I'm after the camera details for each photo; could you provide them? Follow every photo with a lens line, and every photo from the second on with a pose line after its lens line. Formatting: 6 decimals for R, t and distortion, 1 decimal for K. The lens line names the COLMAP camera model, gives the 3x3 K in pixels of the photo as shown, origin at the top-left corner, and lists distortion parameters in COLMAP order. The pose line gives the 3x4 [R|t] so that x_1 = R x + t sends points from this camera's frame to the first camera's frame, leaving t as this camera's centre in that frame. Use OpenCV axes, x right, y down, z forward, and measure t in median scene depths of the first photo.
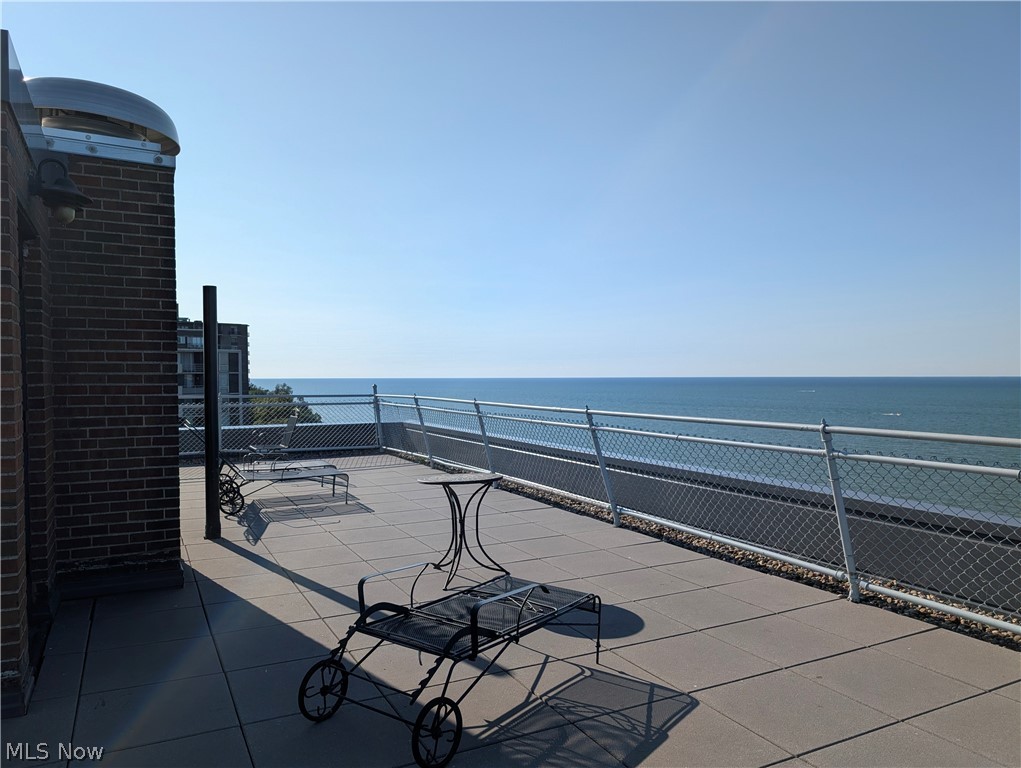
lens RADIAL K [[728.4, 0, 510.5], [0, 728.4, 384.0], [0, 0, 1]] dist [0.014667, 0.004215]
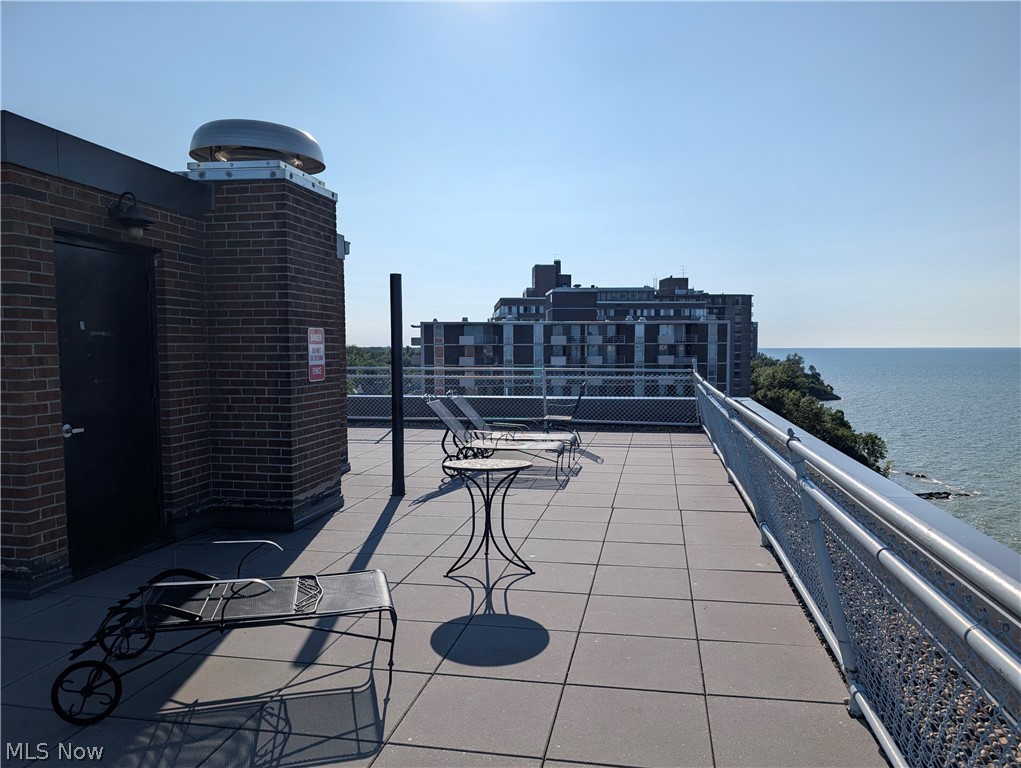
lens RADIAL K [[728.4, 0, 510.5], [0, 728.4, 384.0], [0, 0, 1]] dist [0.014667, 0.004215]
pose [[0.787553, 0.029700, -0.615531, 0.576053], [-0.004161, 0.999071, 0.042882, -0.016908], [0.616233, -0.031210, 0.786945, 0.295539]]
